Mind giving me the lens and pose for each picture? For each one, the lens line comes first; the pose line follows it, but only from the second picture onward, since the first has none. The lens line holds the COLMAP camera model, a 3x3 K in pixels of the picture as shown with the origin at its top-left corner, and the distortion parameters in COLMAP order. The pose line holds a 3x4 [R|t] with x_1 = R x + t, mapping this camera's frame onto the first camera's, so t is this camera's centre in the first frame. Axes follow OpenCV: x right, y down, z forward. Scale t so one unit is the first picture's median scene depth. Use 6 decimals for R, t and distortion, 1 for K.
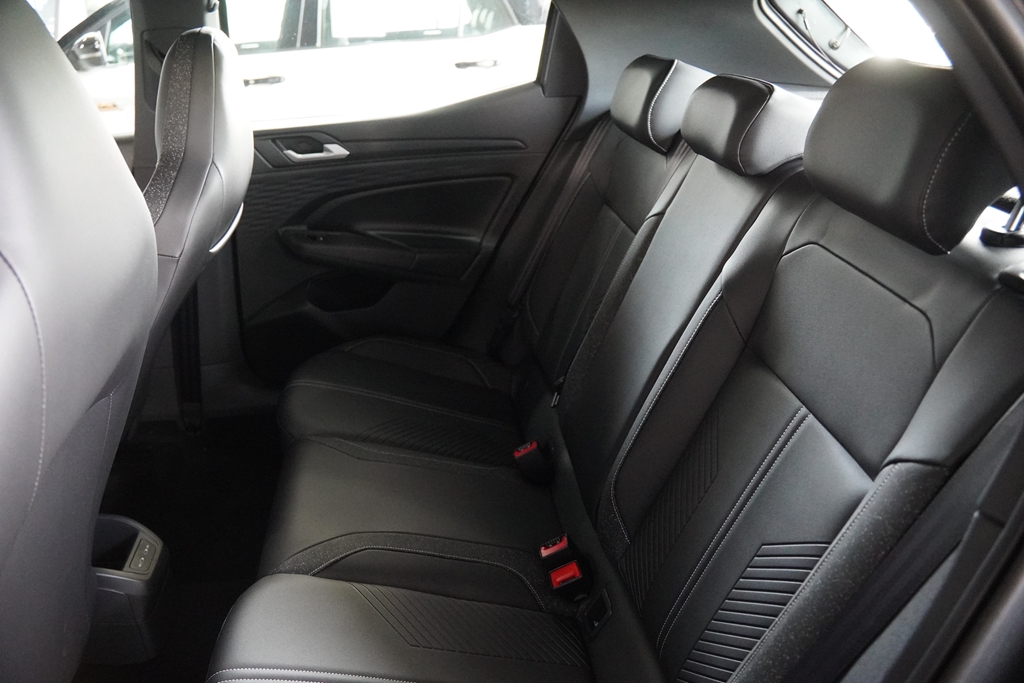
lens RADIAL K [[787.2, 0, 512.5], [0, 787.2, 348.6], [0, 0, 1]] dist [-0.078870, 0.025005]
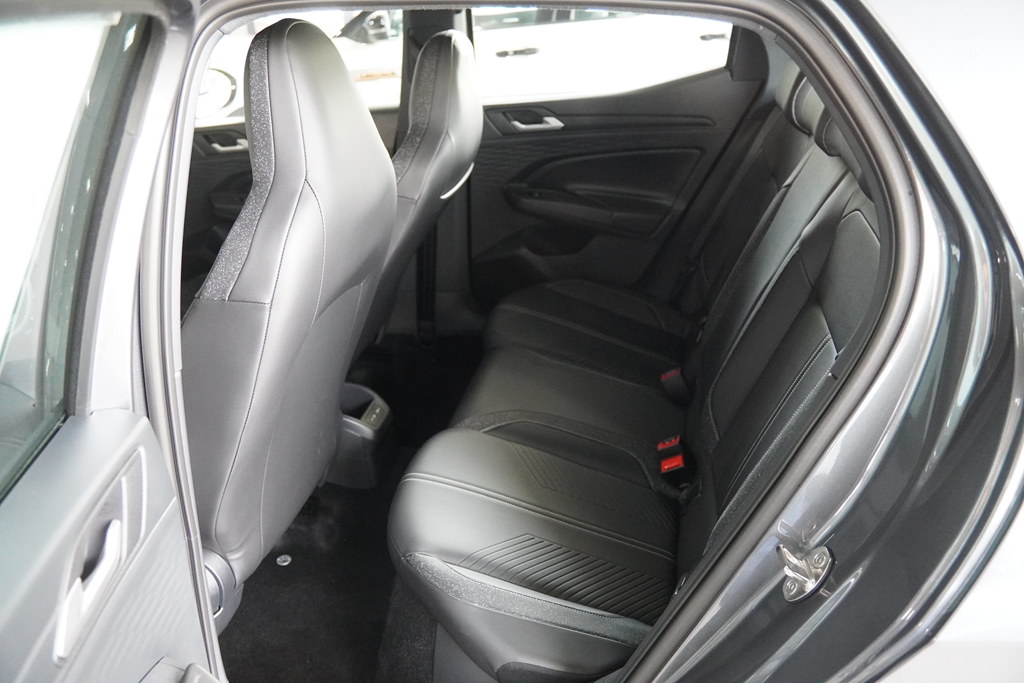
lens RADIAL K [[791.3, 0, 512.7], [0, 791.3, 337.6], [0, 0, 1]] dist [-0.058009, -0.002839]
pose [[0.948174, 0.099942, -0.301627, 0.117794], [-0.091566, 0.994921, 0.041820, 0.033723], [0.304274, -0.012034, 0.952509, -0.191160]]
